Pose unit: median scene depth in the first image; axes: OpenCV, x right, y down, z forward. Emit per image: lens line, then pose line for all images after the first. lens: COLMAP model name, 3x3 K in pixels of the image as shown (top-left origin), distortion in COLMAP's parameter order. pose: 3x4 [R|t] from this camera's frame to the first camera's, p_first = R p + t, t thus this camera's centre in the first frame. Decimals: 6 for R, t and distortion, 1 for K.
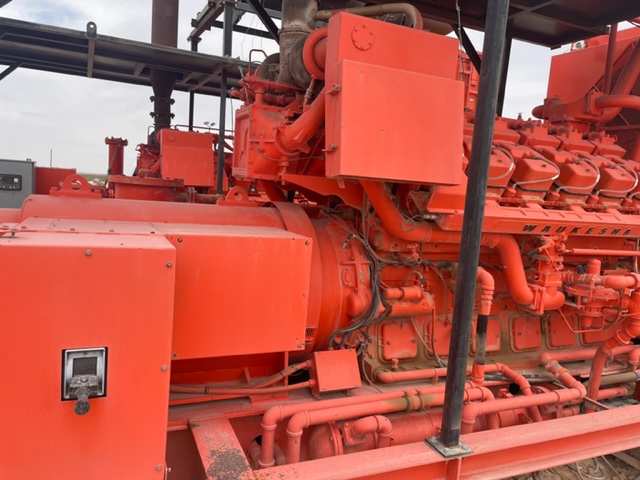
lens RADIAL K [[486.6, 0, 282.7], [0, 486.6, 217.7], [0, 0, 1]] dist [0.080427, -0.107934]
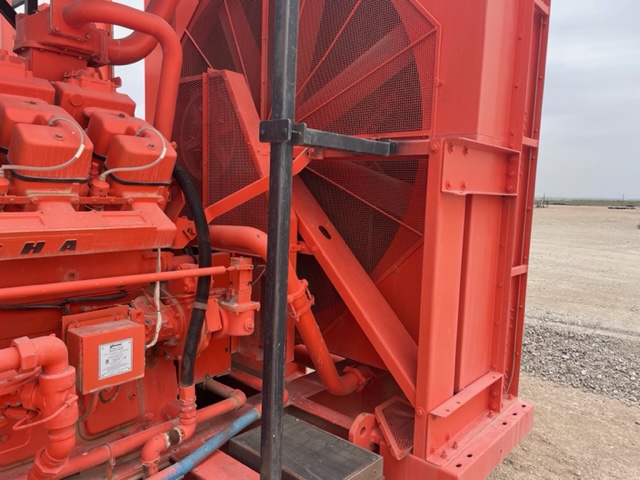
lens RADIAL K [[486.6, 0, 321.2], [0, 486.6, 245.5], [0, 0, 1]] dist [0.080427, -0.107934]
pose [[0.878307, -0.098880, 0.467760, 0.918685], [0.080462, 0.994995, 0.059250, 0.019774], [-0.471277, -0.014403, 0.881868, 0.658494]]
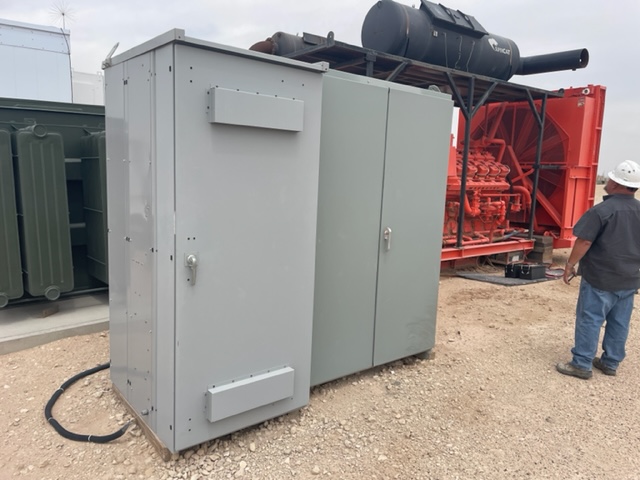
lens RADIAL K [[478.7, 0, 319.2], [0, 478.7, 239.8], [0, 0, 1]] dist [-0.002521, -0.000851]
pose [[0.961100, -0.094076, 0.259685, -1.090298], [0.074910, 0.993750, 0.082763, 0.019794], [-0.265848, -0.060090, 0.962140, -1.476626]]
